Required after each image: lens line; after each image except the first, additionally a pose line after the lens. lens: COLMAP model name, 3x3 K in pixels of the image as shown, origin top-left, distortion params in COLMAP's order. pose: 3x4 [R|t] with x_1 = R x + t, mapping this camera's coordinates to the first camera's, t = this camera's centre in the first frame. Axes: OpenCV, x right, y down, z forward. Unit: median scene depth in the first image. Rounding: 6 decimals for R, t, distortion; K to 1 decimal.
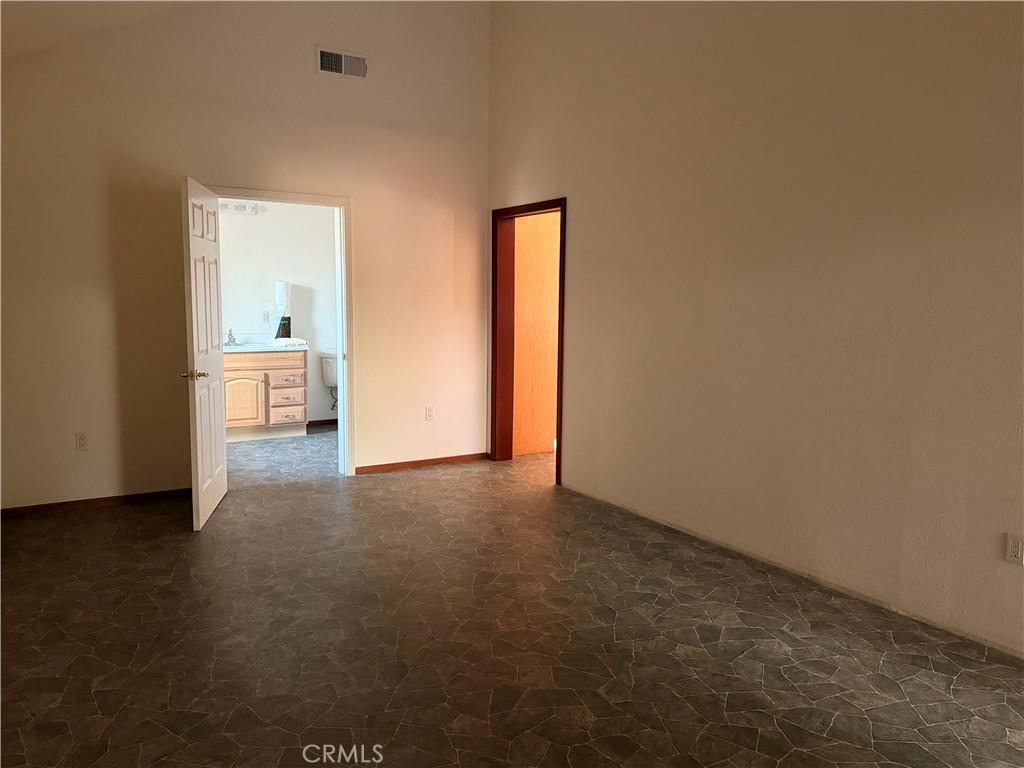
lens RADIAL K [[766.1, 0, 521.2], [0, 766.1, 379.9], [0, 0, 1]] dist [0.042079, -0.016860]
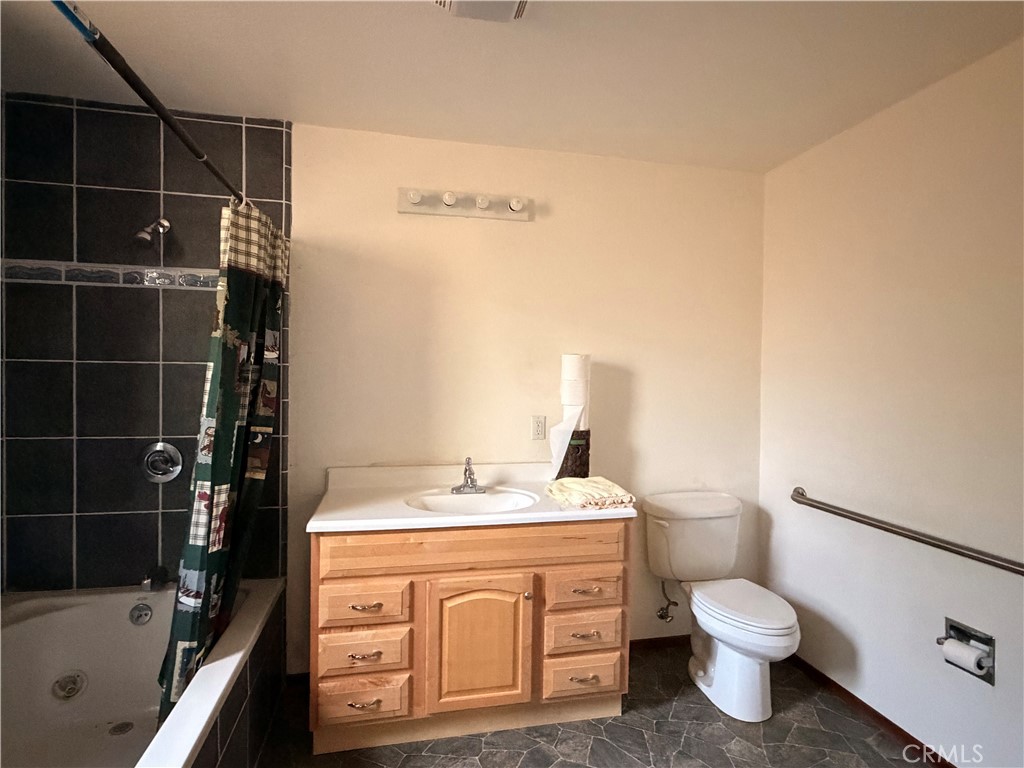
lens RADIAL K [[540.5, 0, 516.5], [0, 540.5, 384.7], [0, 0, 1]] dist [0.006969, -0.001584]
pose [[0.939978, 0.014627, -0.340921, -0.240383], [-0.039895, 0.996940, -0.067224, -0.089325], [0.338895, 0.076790, 0.937685, 0.703158]]
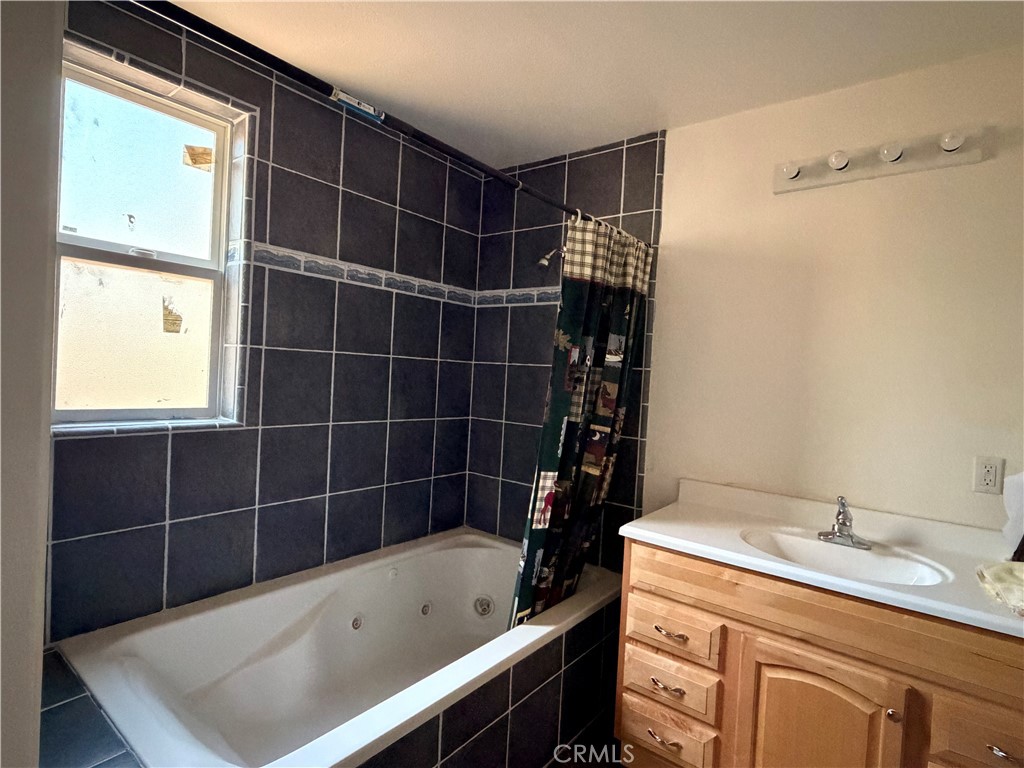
lens RADIAL K [[540.5, 0, 513.9], [0, 540.5, 382.6], [0, 0, 1]] dist [0.006969, -0.001584]
pose [[0.330242, 0.031215, -0.943380, -0.196962], [-0.135199, 0.990712, -0.014547, -0.093740], [0.934163, 0.132348, 0.331395, 0.774752]]
